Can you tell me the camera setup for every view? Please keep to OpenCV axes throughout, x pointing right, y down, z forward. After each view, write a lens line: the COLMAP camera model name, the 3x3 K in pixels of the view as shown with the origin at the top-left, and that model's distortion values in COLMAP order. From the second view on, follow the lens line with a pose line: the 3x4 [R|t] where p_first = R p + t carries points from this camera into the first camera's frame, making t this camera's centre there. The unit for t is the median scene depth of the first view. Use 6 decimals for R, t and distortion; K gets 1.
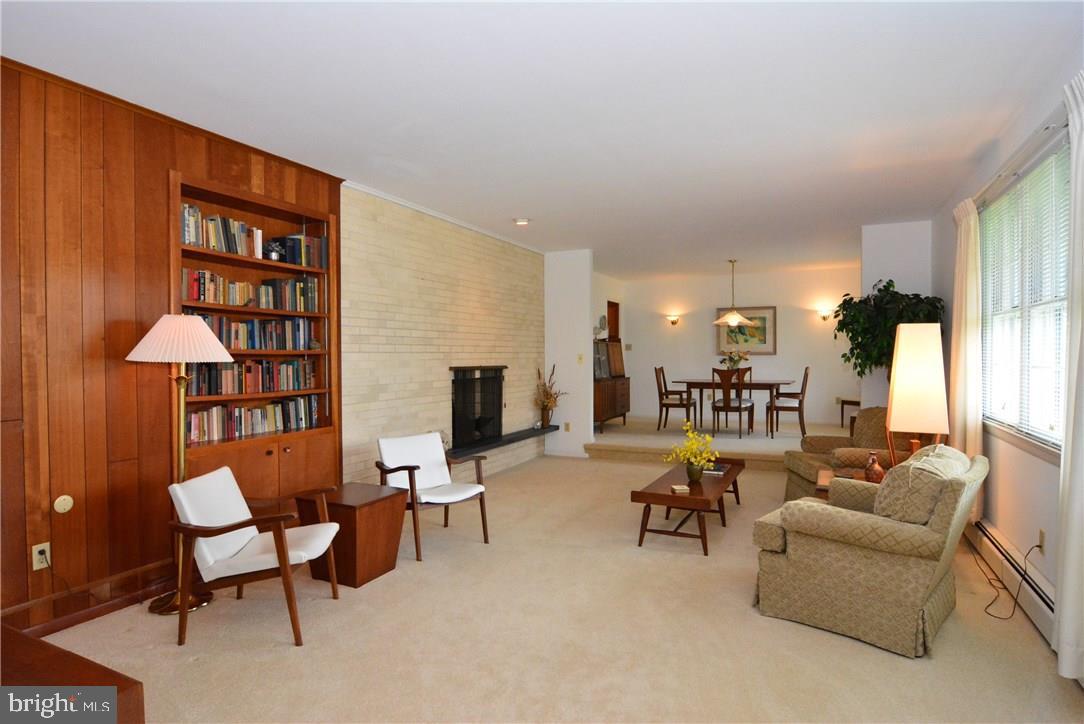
lens RADIAL K [[592.1, 0, 539.1], [0, 592.1, 361.2], [0, 0, 1]] dist [-0.017401, -0.001148]
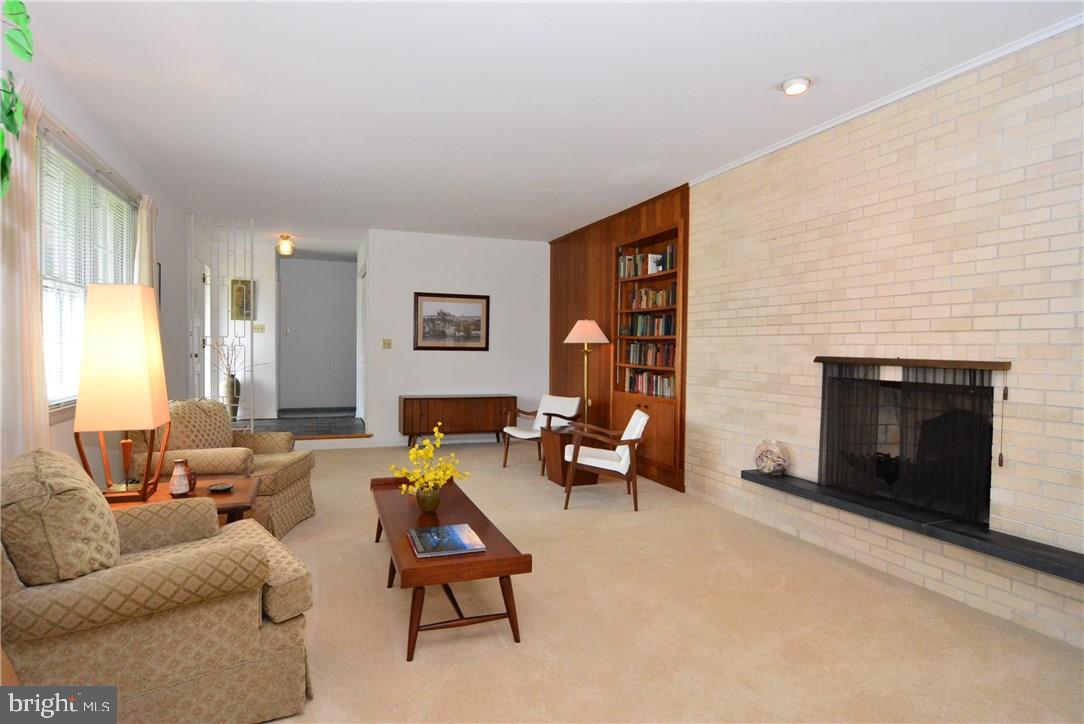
lens RADIAL K [[592.1, 0, 539.1], [0, 592.1, 361.2], [0, 0, 1]] dist [-0.017401, -0.001148]
pose [[-0.687907, 0.010006, -0.725730, 0.605628], [-0.019808, 0.999274, 0.032552, 0.000106], [0.725529, 0.036768, -0.687209, 1.402310]]
